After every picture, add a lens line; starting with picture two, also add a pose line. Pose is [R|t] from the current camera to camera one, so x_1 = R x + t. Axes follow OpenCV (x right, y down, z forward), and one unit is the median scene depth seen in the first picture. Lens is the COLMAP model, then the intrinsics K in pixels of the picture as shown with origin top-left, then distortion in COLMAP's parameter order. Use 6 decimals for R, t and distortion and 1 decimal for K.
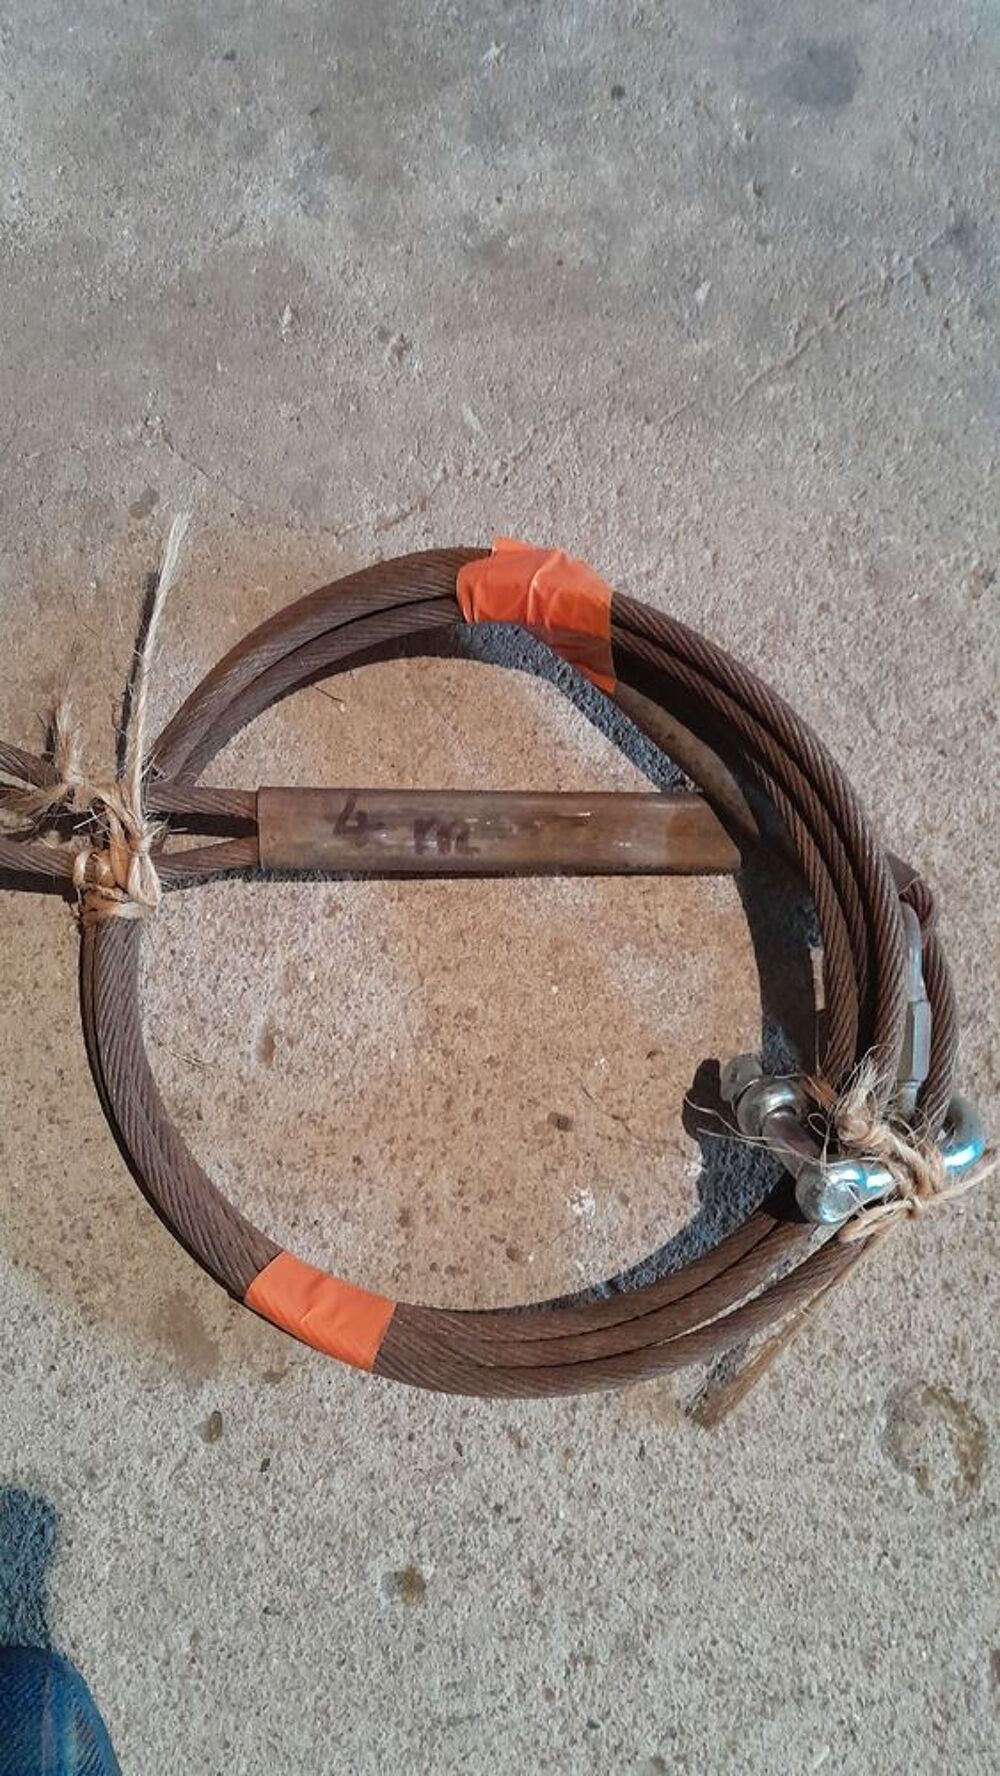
lens RADIAL K [[1260.3, 0, 514.7], [0, 1260.3, 886.7], [0, 0, 1]] dist [-0.051443, -0.023856]
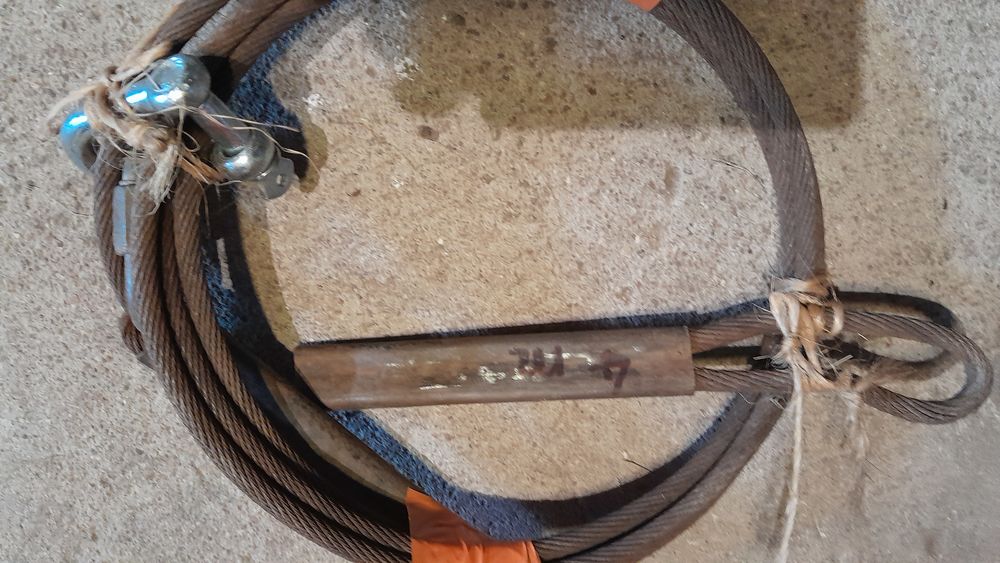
lens RADIAL K [[709.6, 0, 505.0], [0, 709.6, 287.3], [0, 0, 1]] dist [-0.051443, -0.023856]
pose [[-0.997505, 0.065532, -0.026271, -0.010434], [-0.065071, -0.997718, -0.018034, 0.046128], [-0.027392, -0.016279, 0.999492, 0.315824]]
